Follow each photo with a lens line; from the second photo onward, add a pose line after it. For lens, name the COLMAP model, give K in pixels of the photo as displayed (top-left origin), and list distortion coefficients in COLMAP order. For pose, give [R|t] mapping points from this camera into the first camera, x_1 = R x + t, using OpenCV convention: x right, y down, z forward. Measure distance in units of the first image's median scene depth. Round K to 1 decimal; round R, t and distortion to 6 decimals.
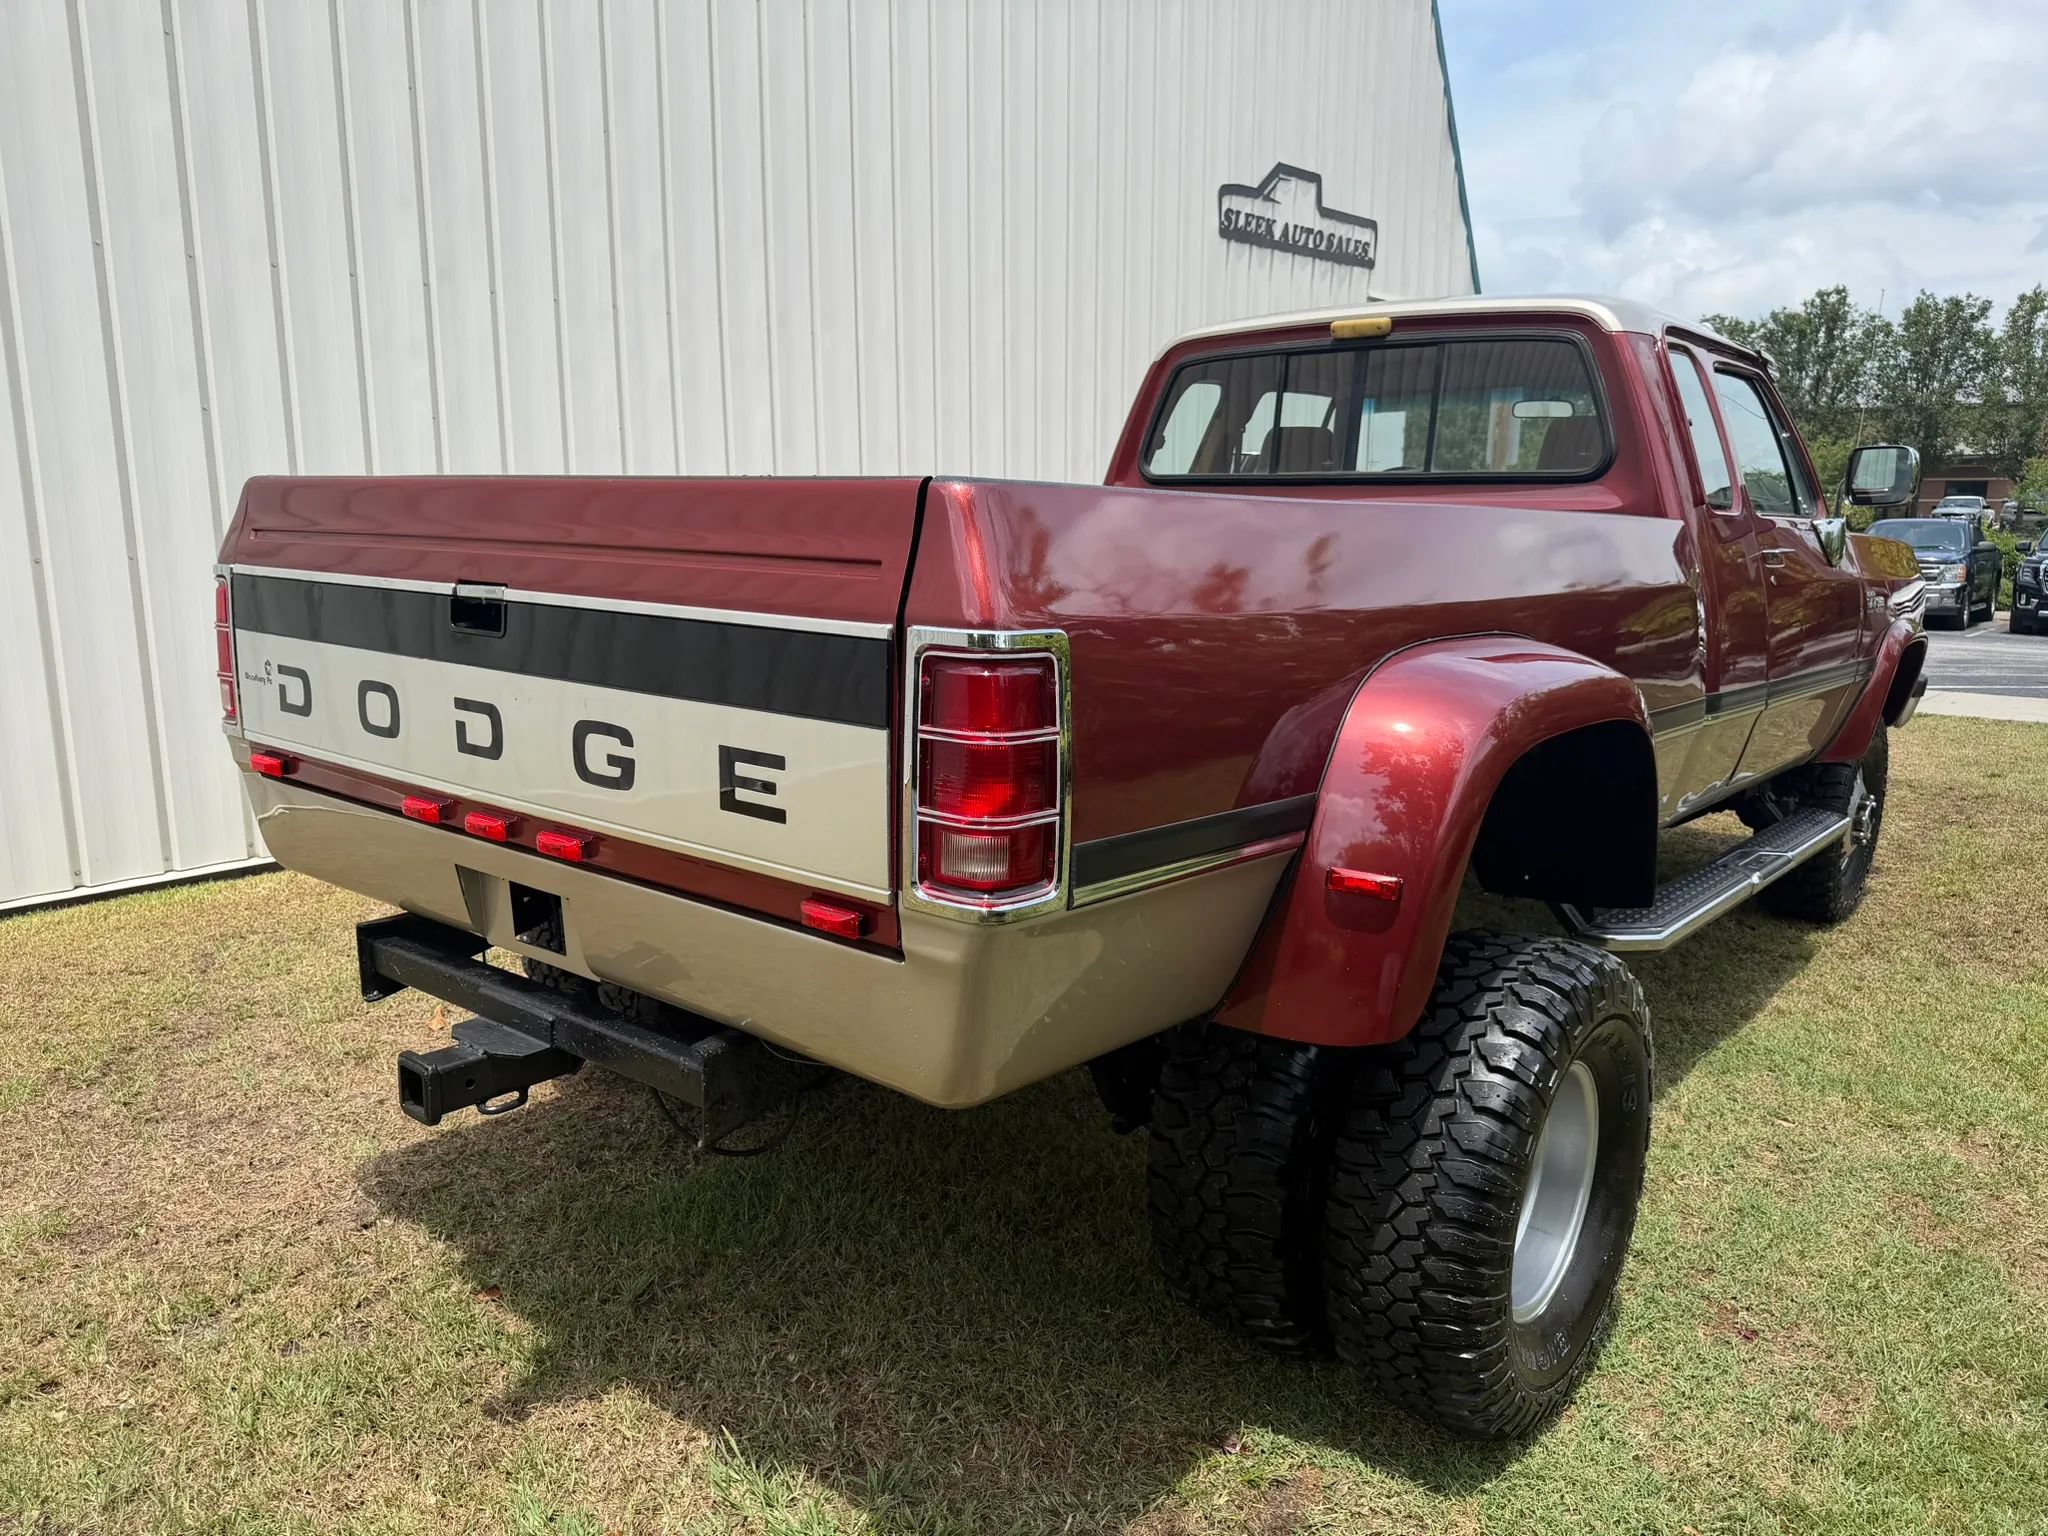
lens RADIAL K [[1474.2, 0, 1023.3], [0, 1474.2, 784.1], [0, 0, 1]] dist [0.003990, -0.002935]
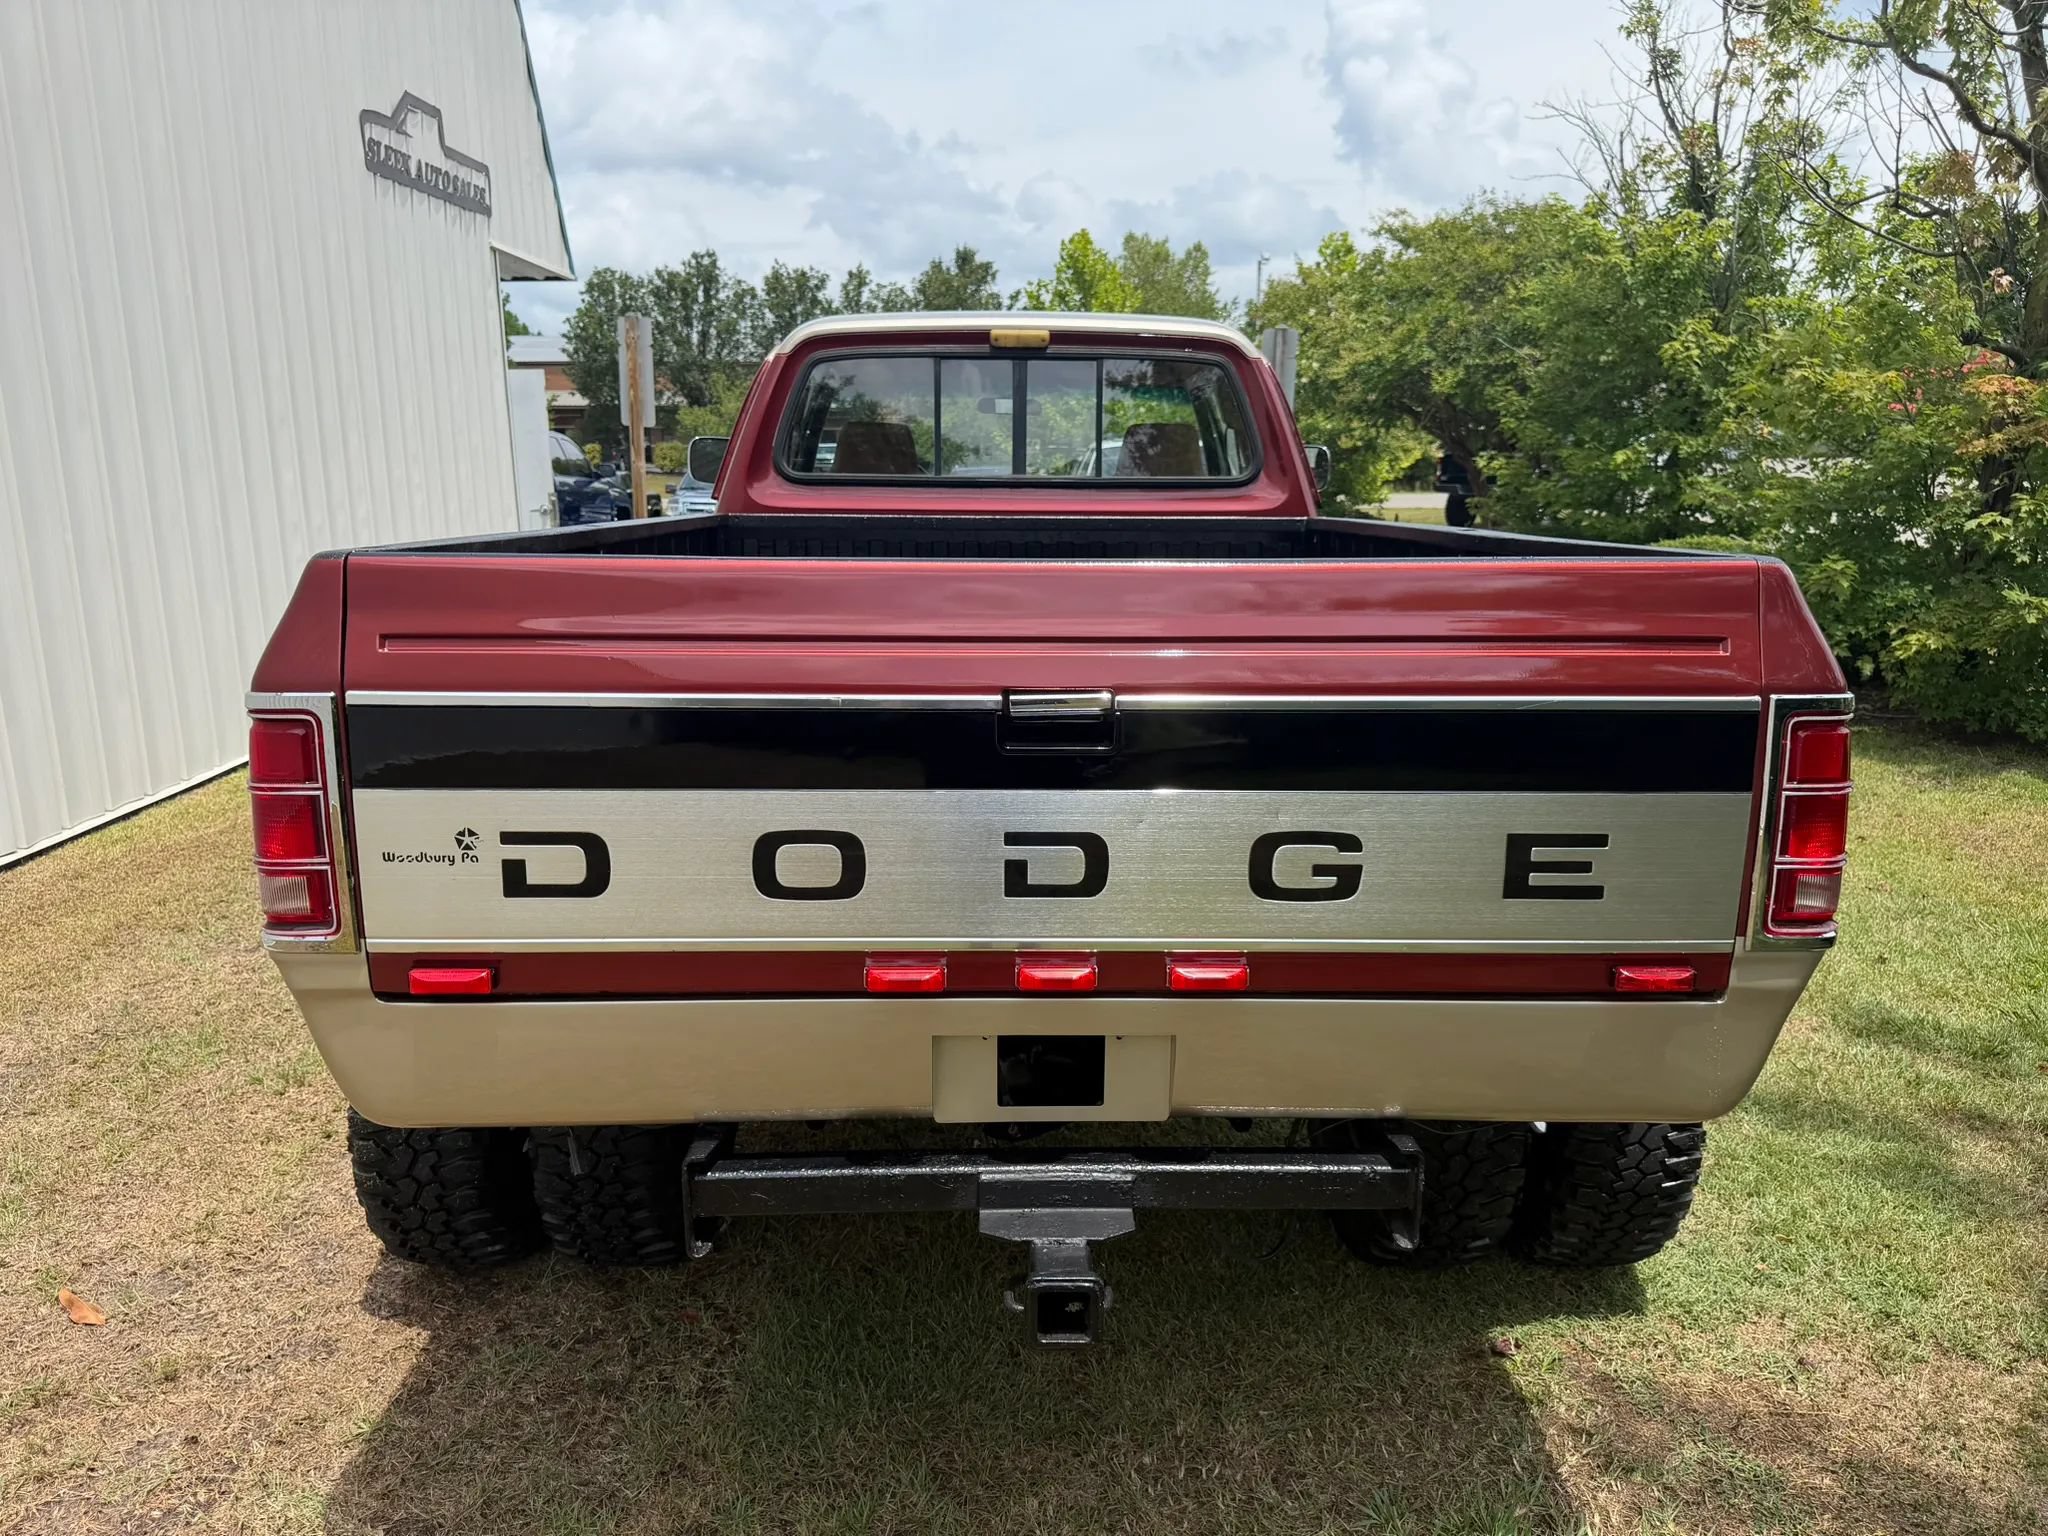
lens RADIAL K [[1447.1, 0, 1024.0], [0, 1447.1, 768.0], [0, 0, 1]] dist [0.075394, -0.113563]
pose [[0.752595, -0.146952, 0.641877, -0.723083], [0.127324, 0.988860, 0.077105, -0.126213], [-0.646057, 0.023698, 0.762921, 0.311729]]
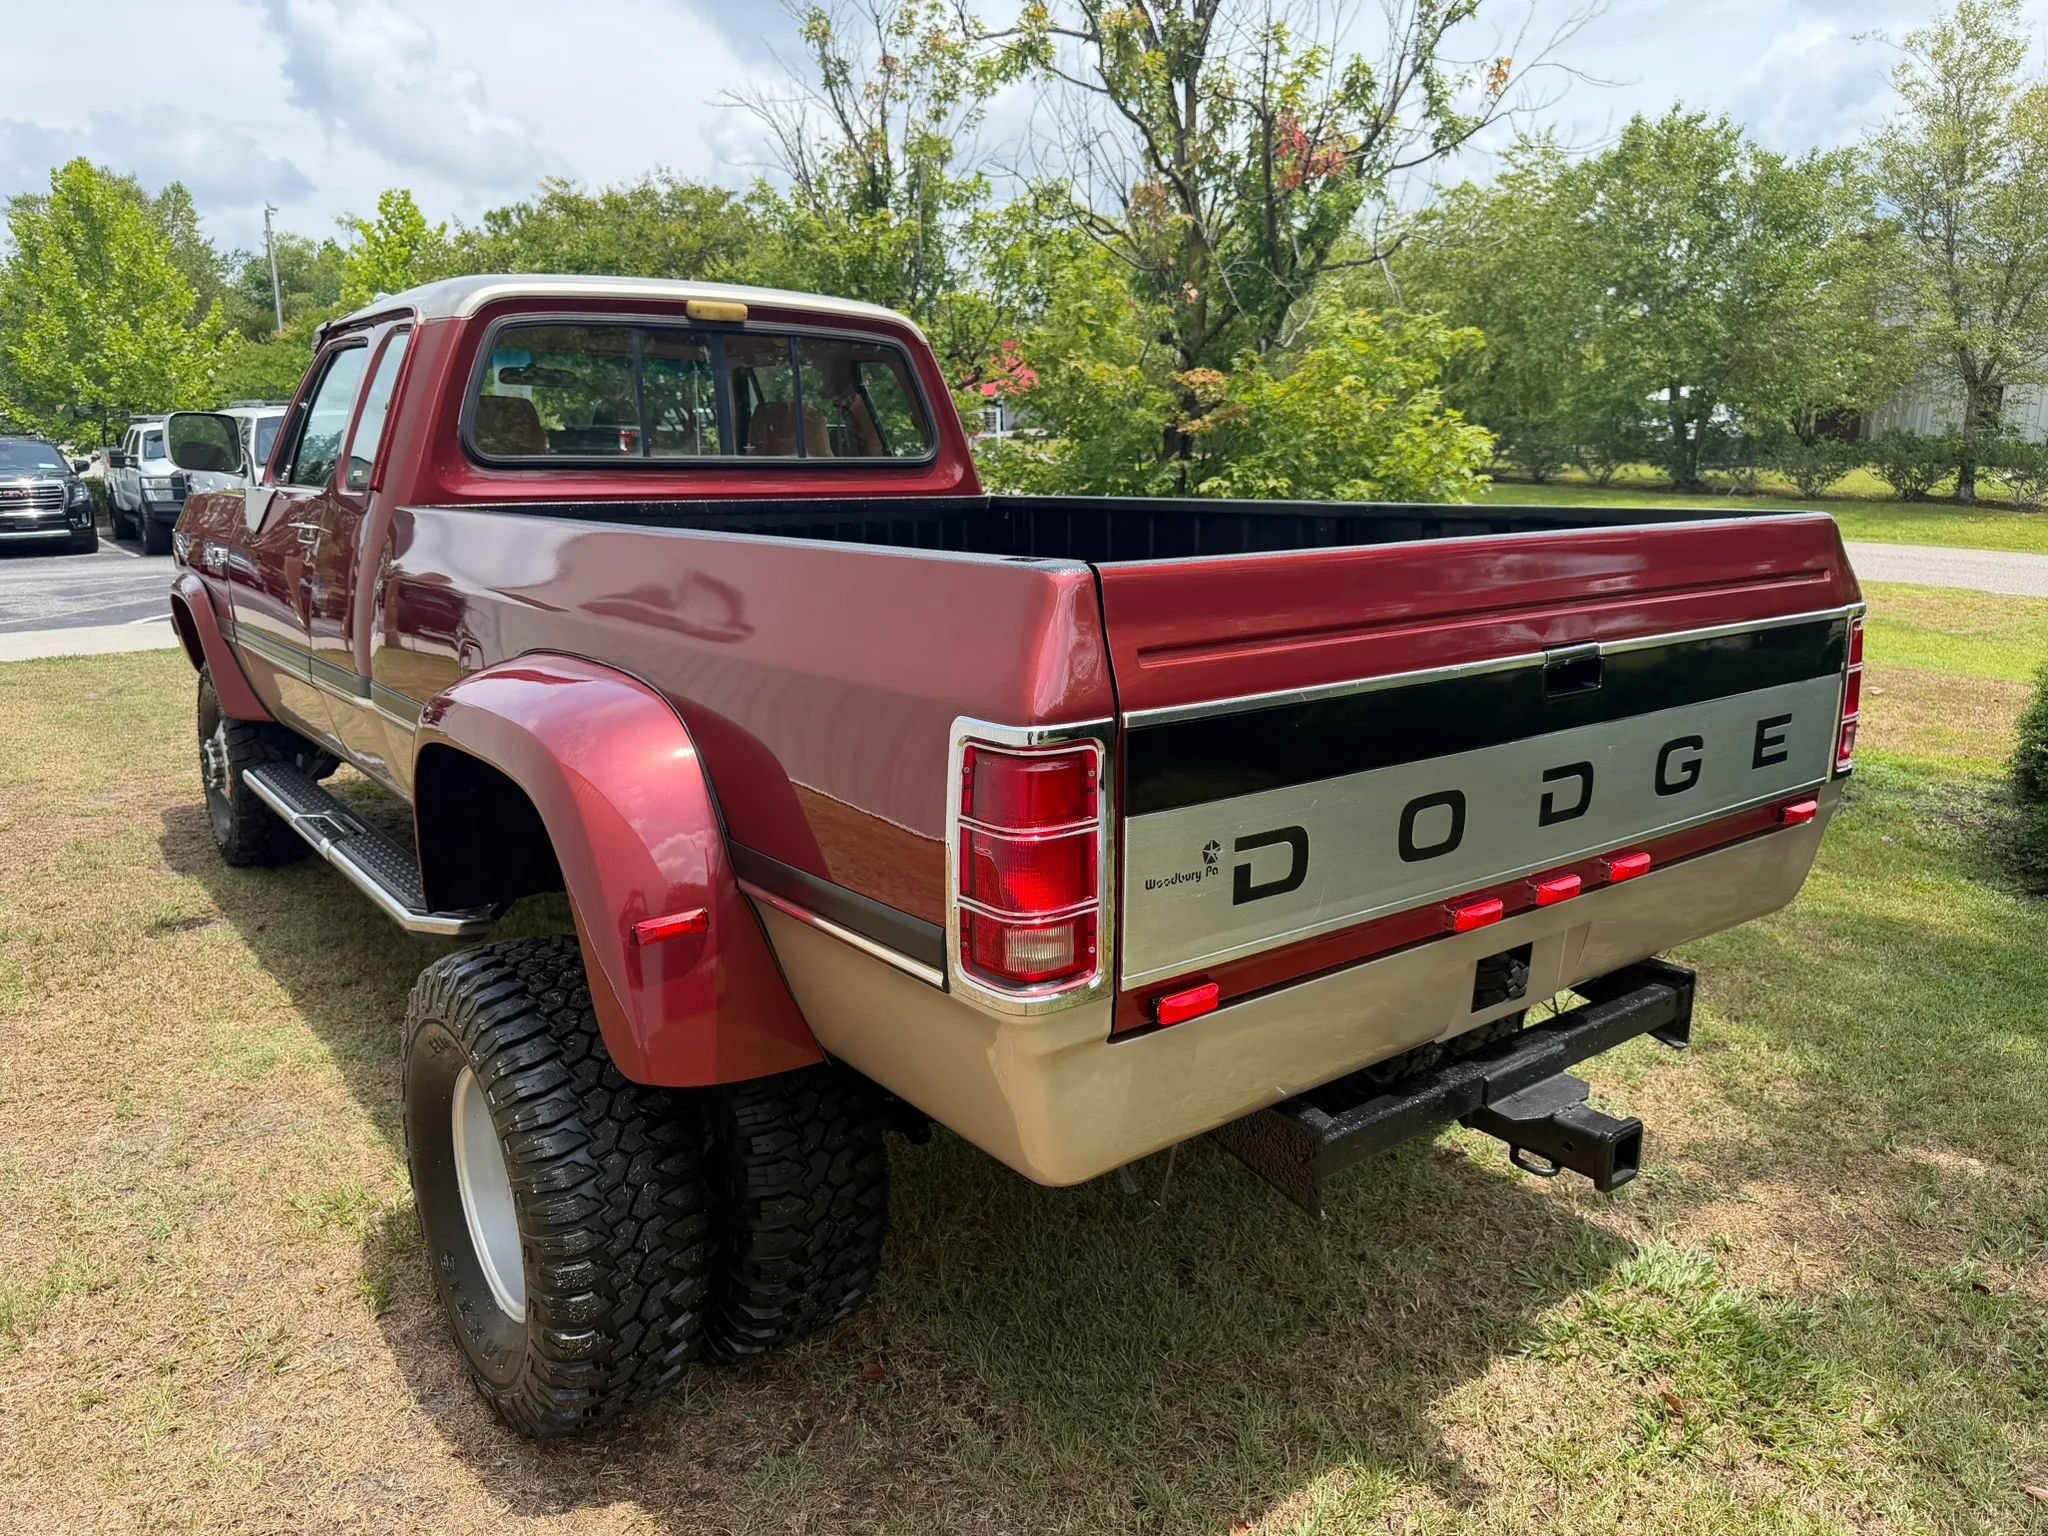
lens RADIAL K [[1465.3, 0, 1019.1], [0, 1465.3, 768.0], [0, 0, 1]] dist [-0.000720, -0.001480]
pose [[0.217090, -0.229840, 0.948707, -1.100983], [0.180399, 0.964591, 0.192408, -0.246357], [-0.959337, 0.129376, 0.250866, 0.889294]]
